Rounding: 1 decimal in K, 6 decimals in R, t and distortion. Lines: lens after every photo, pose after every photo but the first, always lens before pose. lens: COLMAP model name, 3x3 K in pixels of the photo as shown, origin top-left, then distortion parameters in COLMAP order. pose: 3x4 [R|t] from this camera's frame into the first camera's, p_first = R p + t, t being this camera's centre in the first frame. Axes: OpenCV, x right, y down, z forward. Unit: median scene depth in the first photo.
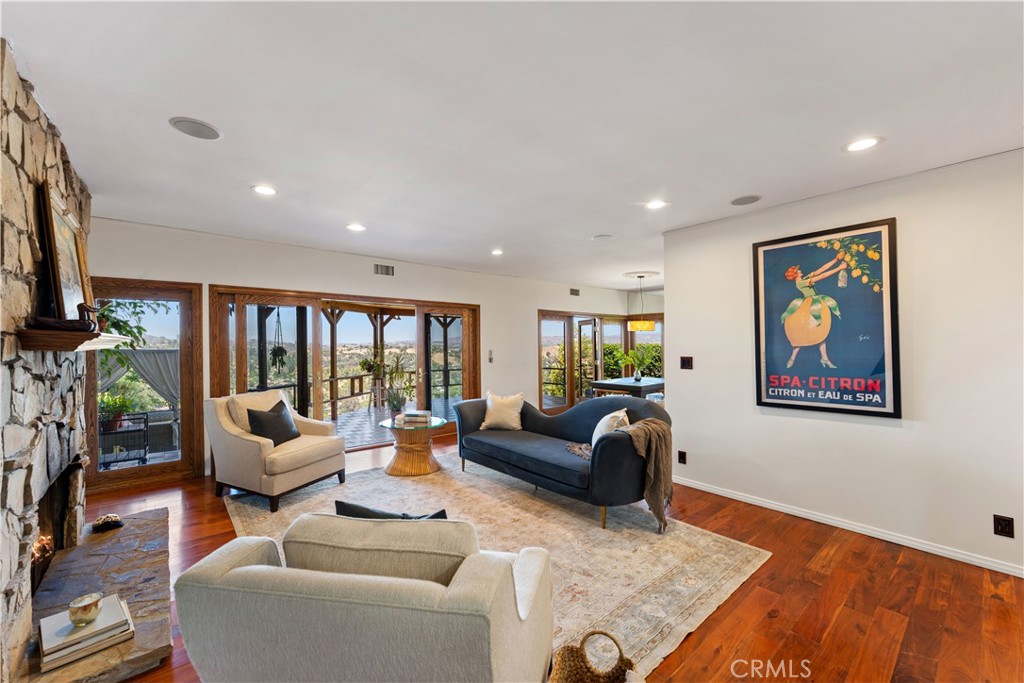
lens RADIAL K [[400.3, 0, 512.0], [0, 400.3, 341.5], [0, 0, 1]] dist [0.000058, 0.000028]
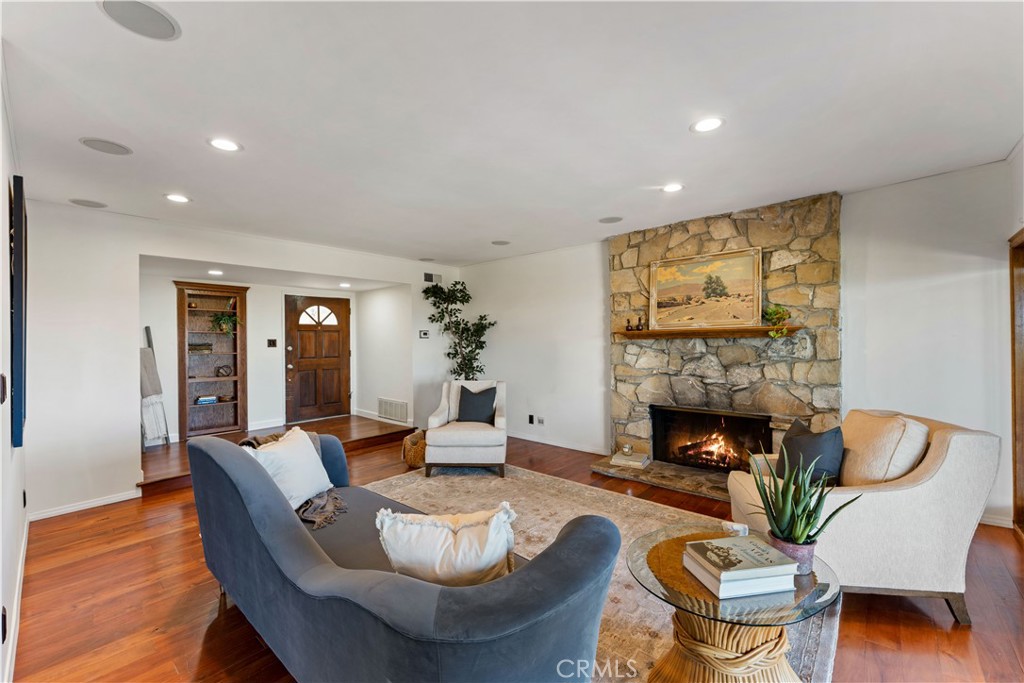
lens RADIAL K [[413.4, 0, 512.0], [0, 413.4, 341.5], [0, 0, 1]] dist [-0.000671, -0.000017]
pose [[-0.989146, 0.023807, -0.144993, -0.010887], [0.024954, 0.999670, -0.006098, 0.009130], [0.144800, -0.009649, -0.989414, 0.909559]]
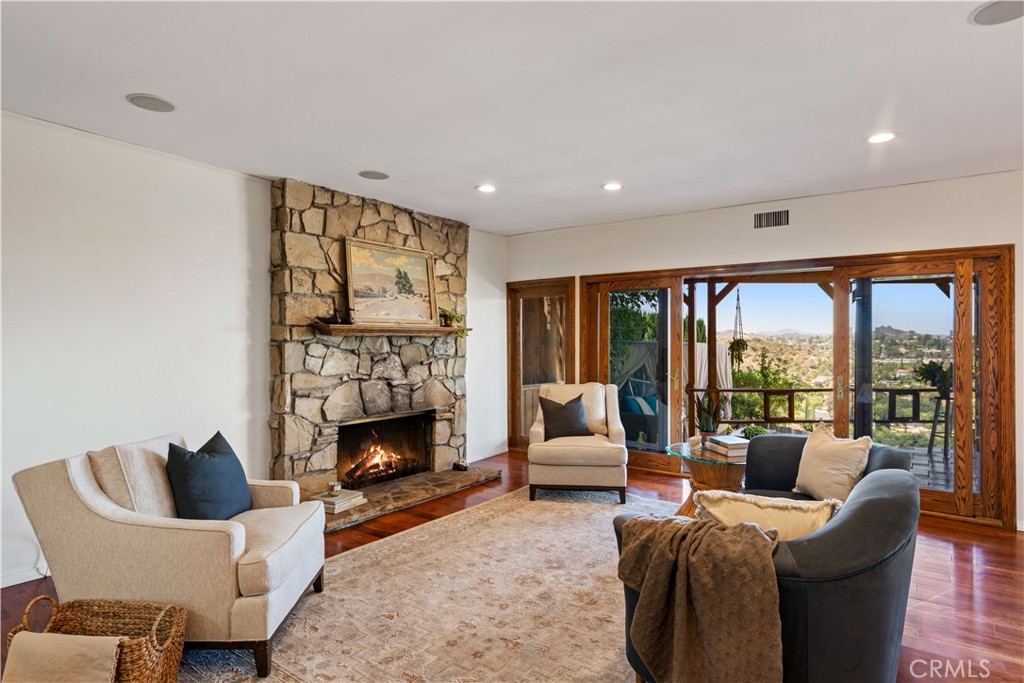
lens RADIAL K [[552.5, 0, 512.0], [0, 552.5, 341.5], [0, 0, 1]] dist [0.004311, 0.000653]
pose [[0.224524, 0.012404, -0.974390, 0.386126], [0.001383, 0.999914, 0.013047, 0.004820], [0.974467, -0.004277, 0.224488, 0.332130]]
